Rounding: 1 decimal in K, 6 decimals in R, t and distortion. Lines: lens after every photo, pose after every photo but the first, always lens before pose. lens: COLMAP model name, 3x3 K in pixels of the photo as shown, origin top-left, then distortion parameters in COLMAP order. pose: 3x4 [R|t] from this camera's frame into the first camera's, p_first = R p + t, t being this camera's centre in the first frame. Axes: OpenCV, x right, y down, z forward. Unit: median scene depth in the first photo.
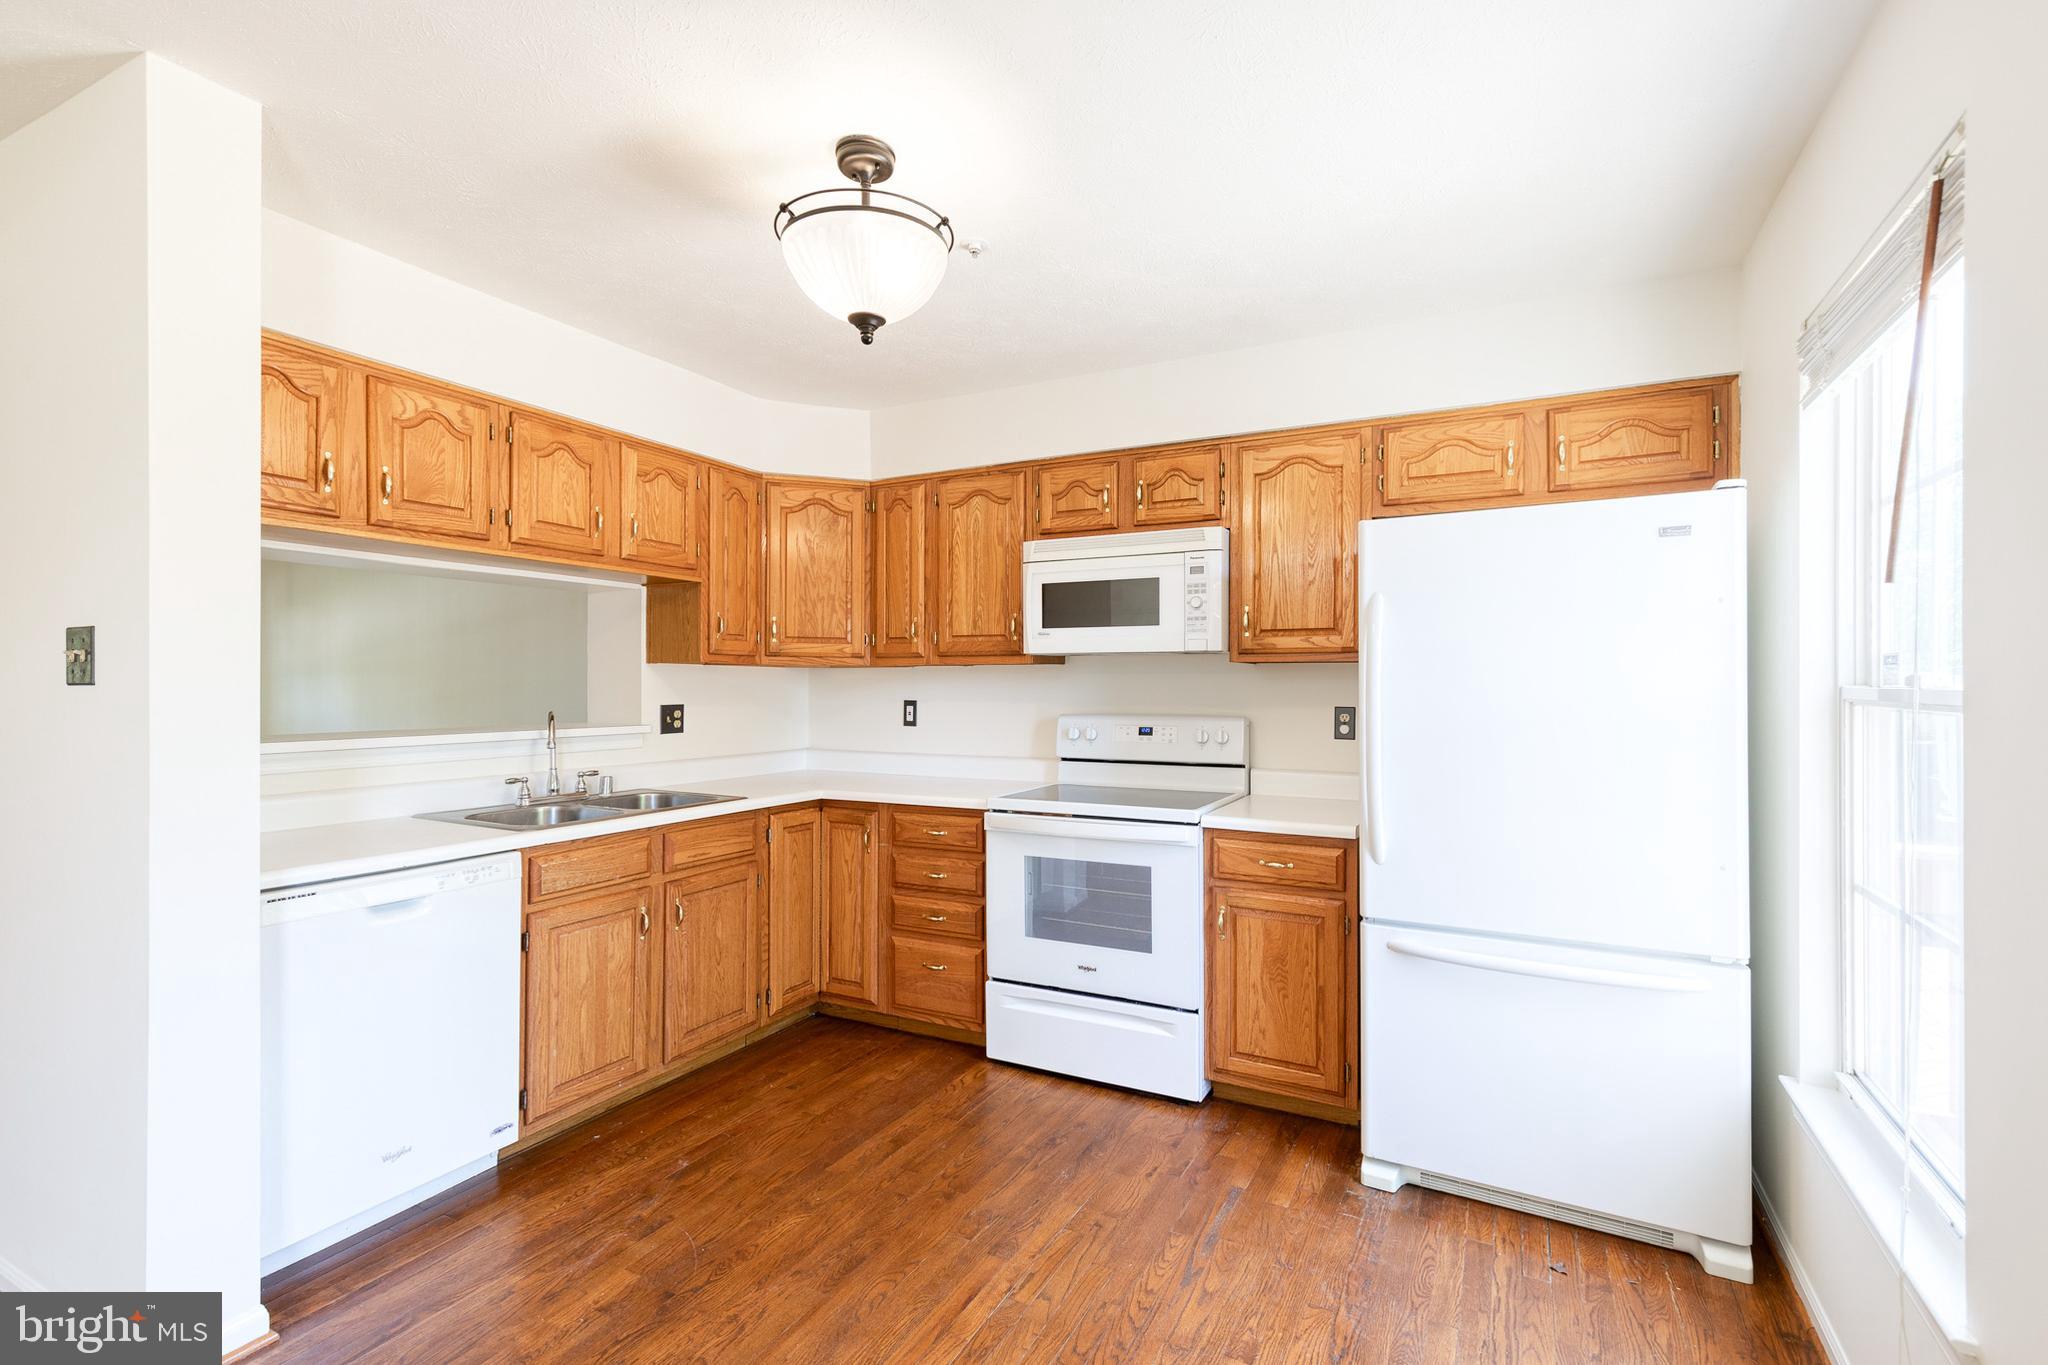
lens RADIAL K [[928.2, 0, 1036.3], [0, 928.2, 685.4], [0, 0, 1]] dist [0.011952, -0.000918]
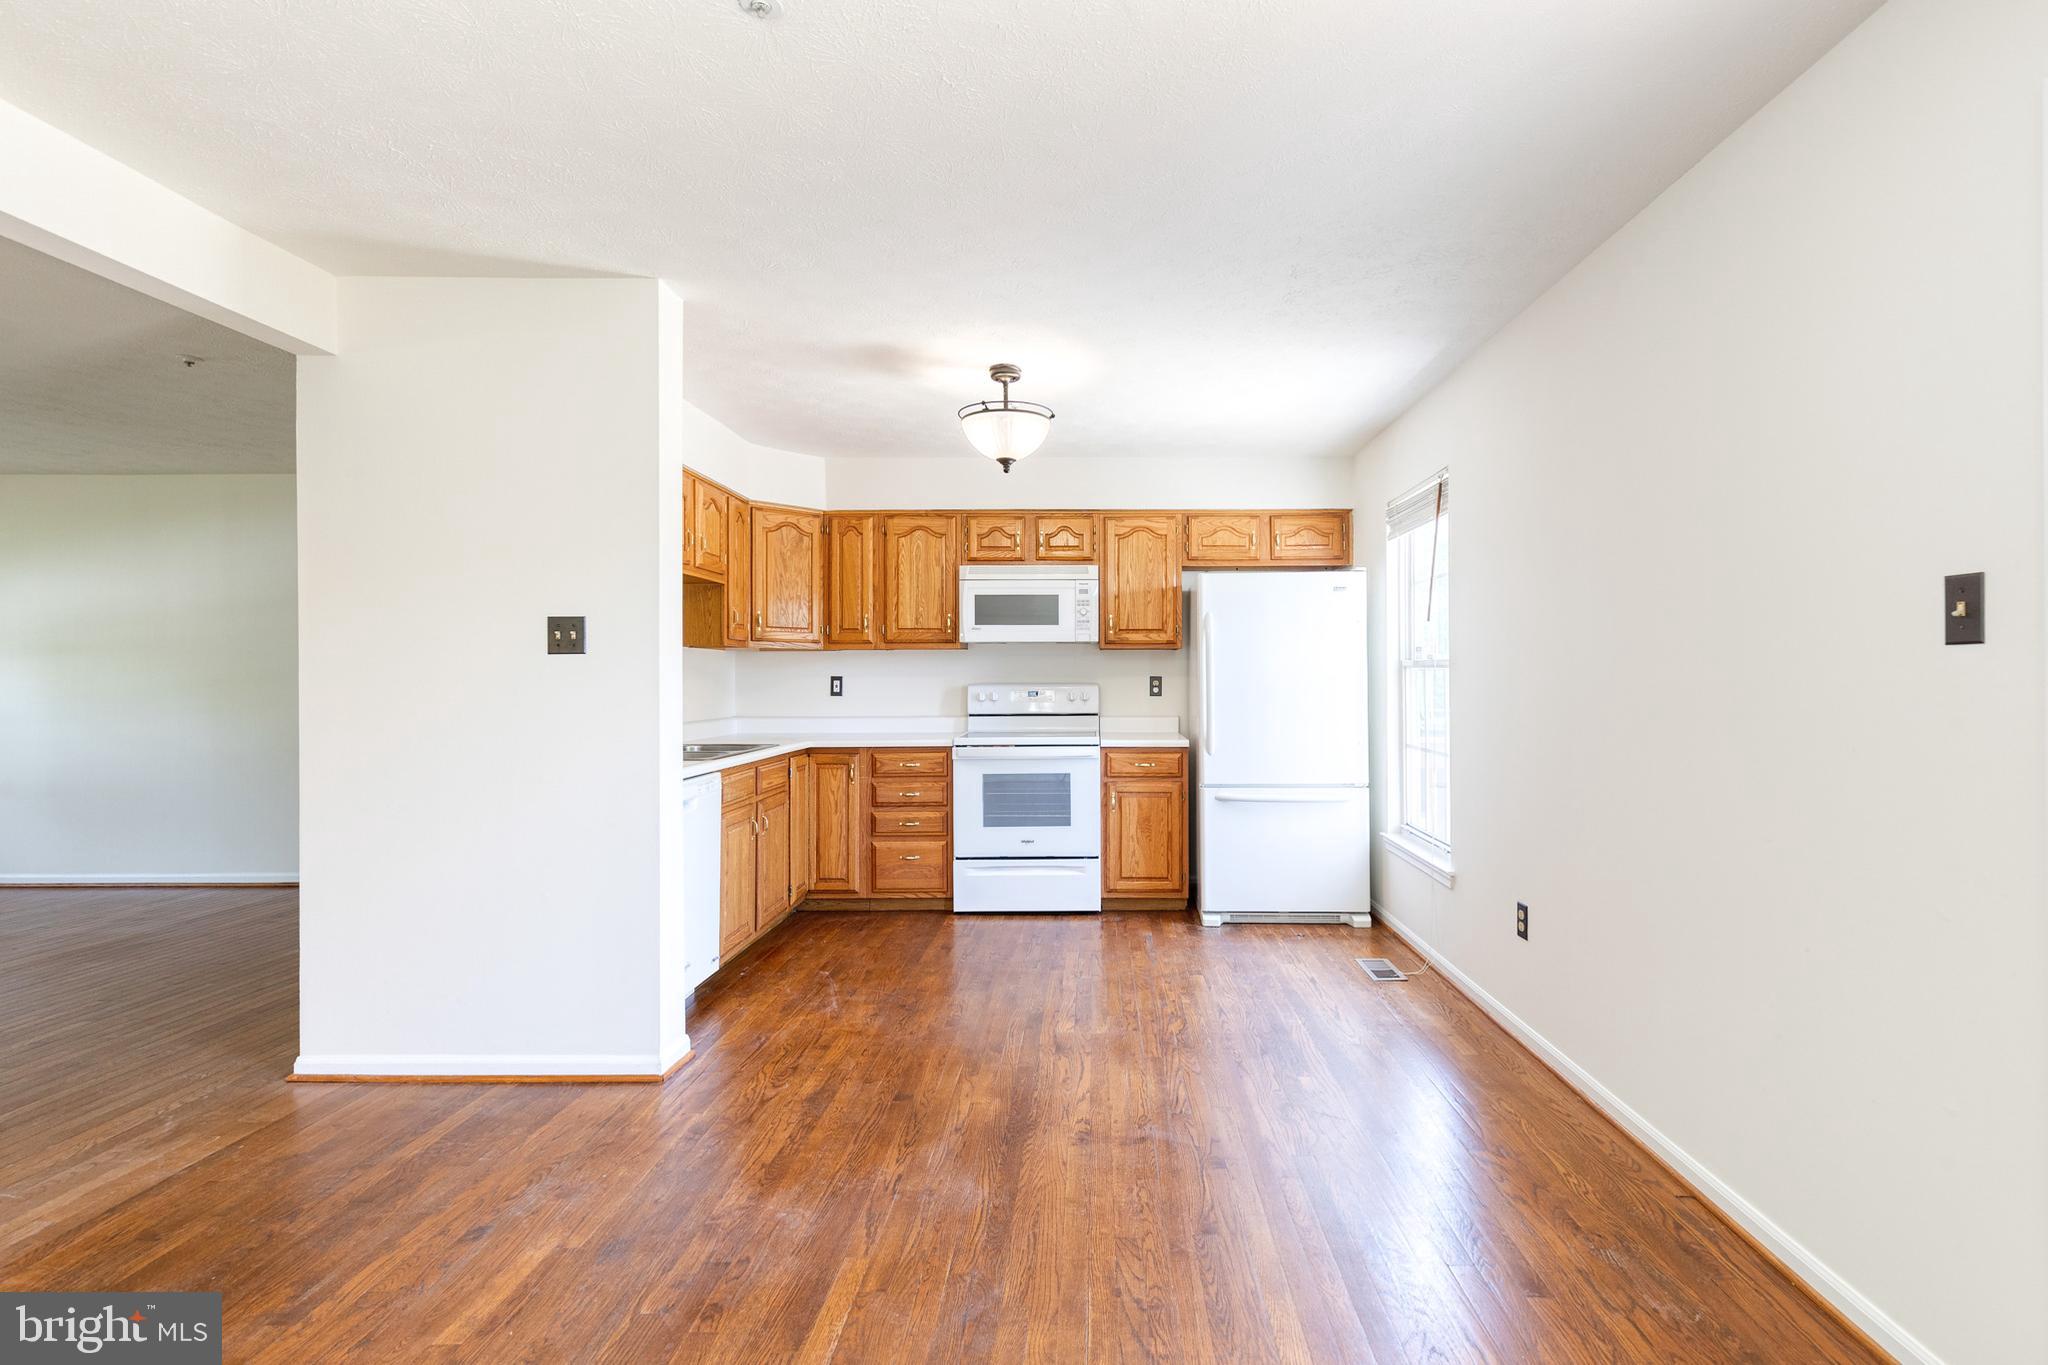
lens RADIAL K [[945.2, 0, 1086.1], [0, 945.2, 670.1], [0, 0, 1]] dist [0.013812, -0.000434]
pose [[0.893671, -0.000456, 0.448723, -0.562037], [0.003903, 0.999970, -0.006756, 0.023795], [-0.448706, 0.007789, 0.893645, -0.471596]]
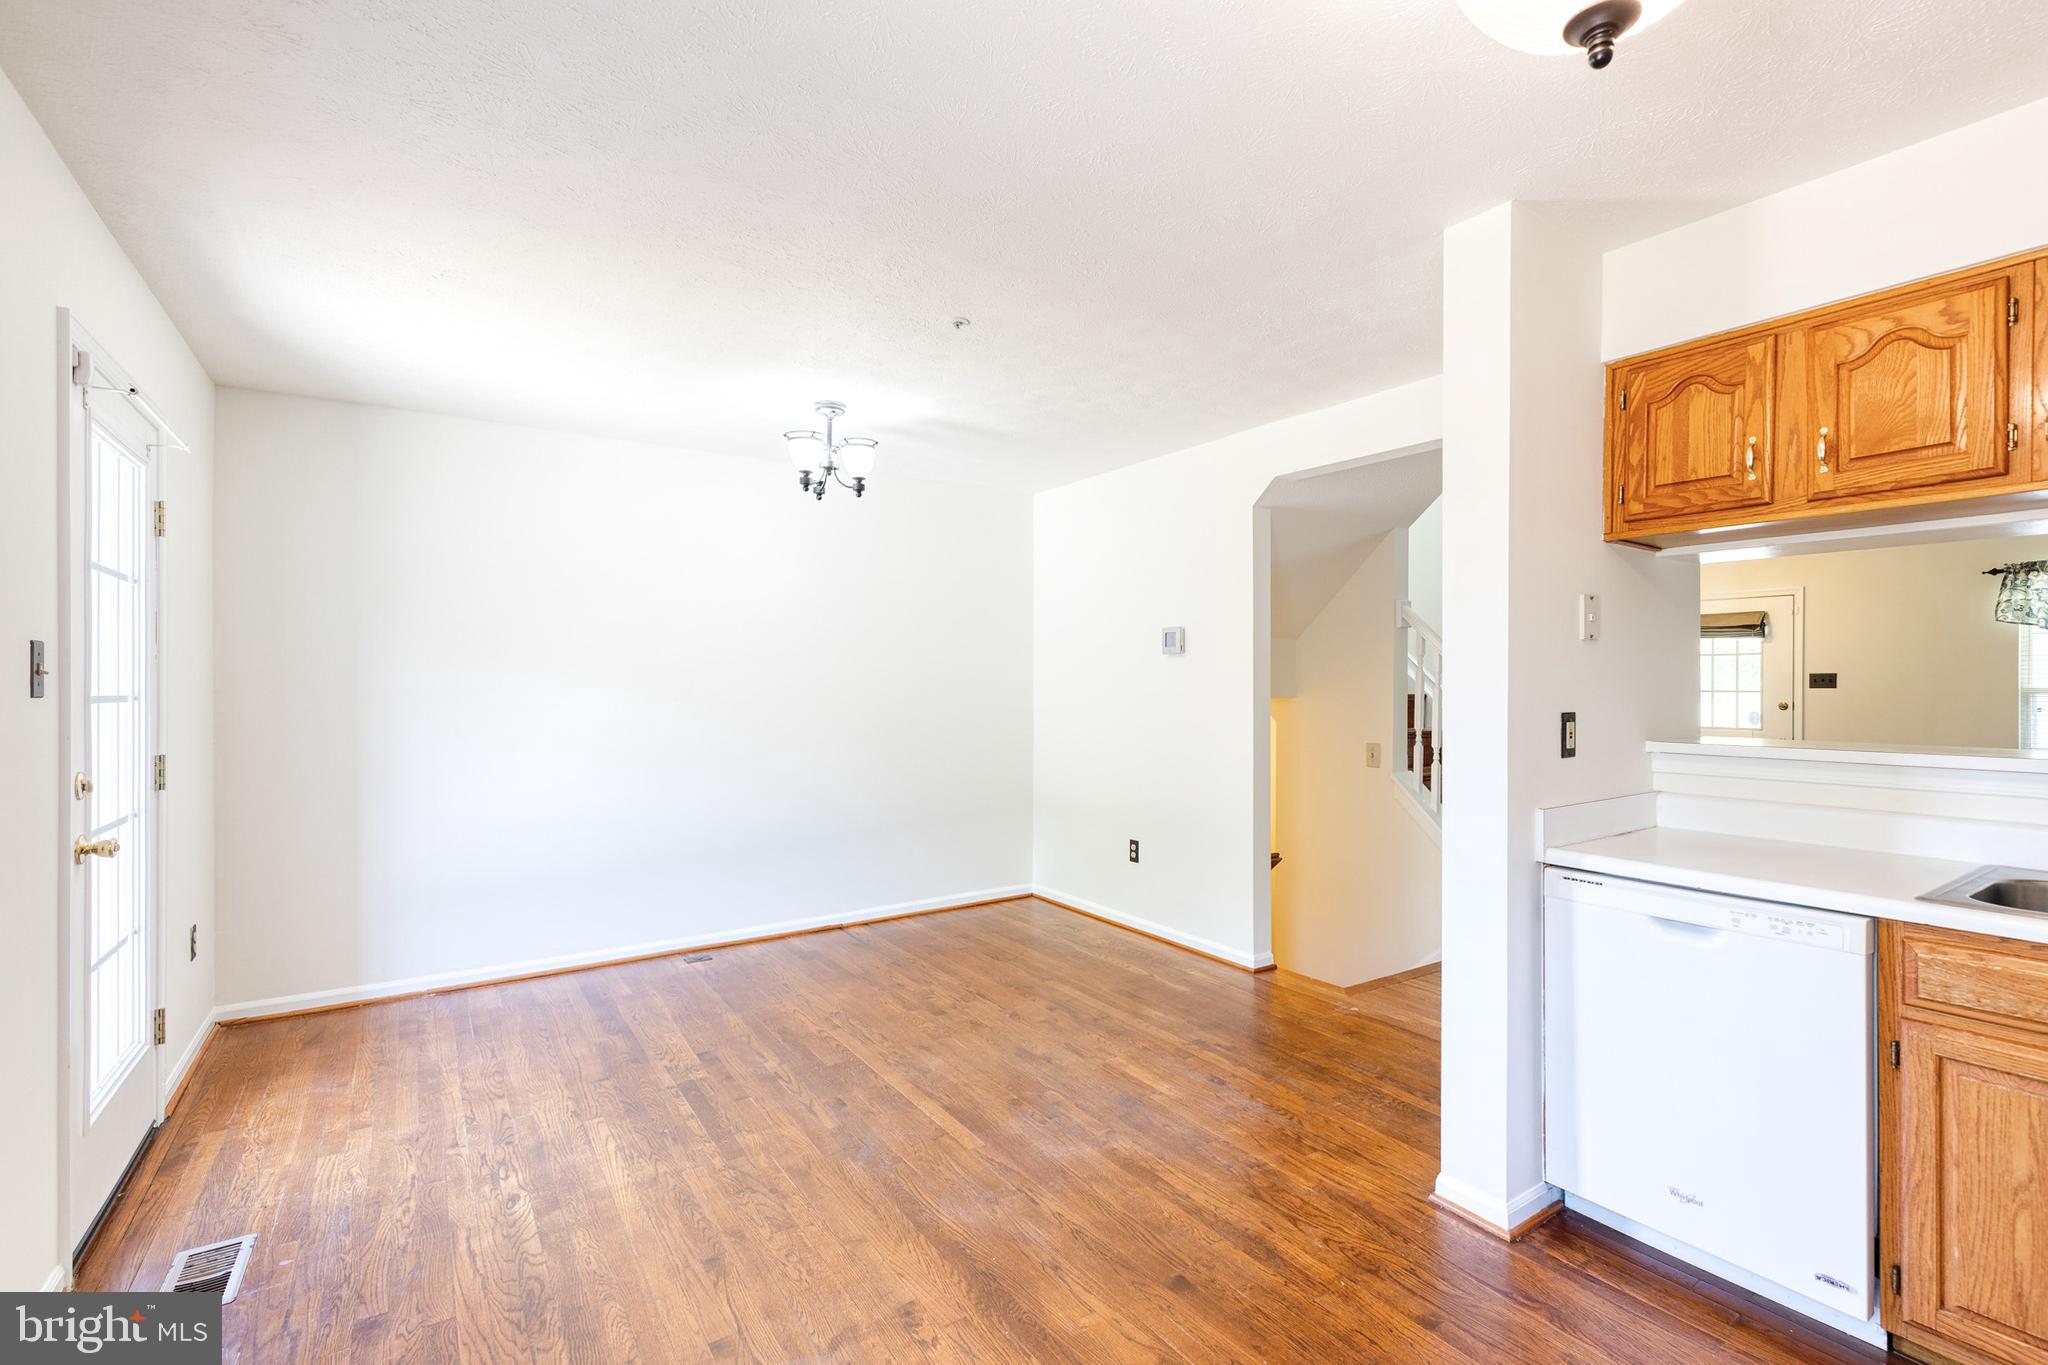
lens RADIAL K [[921.2, 0, 1053.4], [0, 921.2, 689.5], [0, 0, 1]] dist [0.000806, -0.000288]
pose [[-0.465865, 0.001867, -0.884854, 0.288790], [-0.001258, 0.999995, 0.002772, 0.000268], [0.884855, 0.002404, -0.465860, 0.618419]]
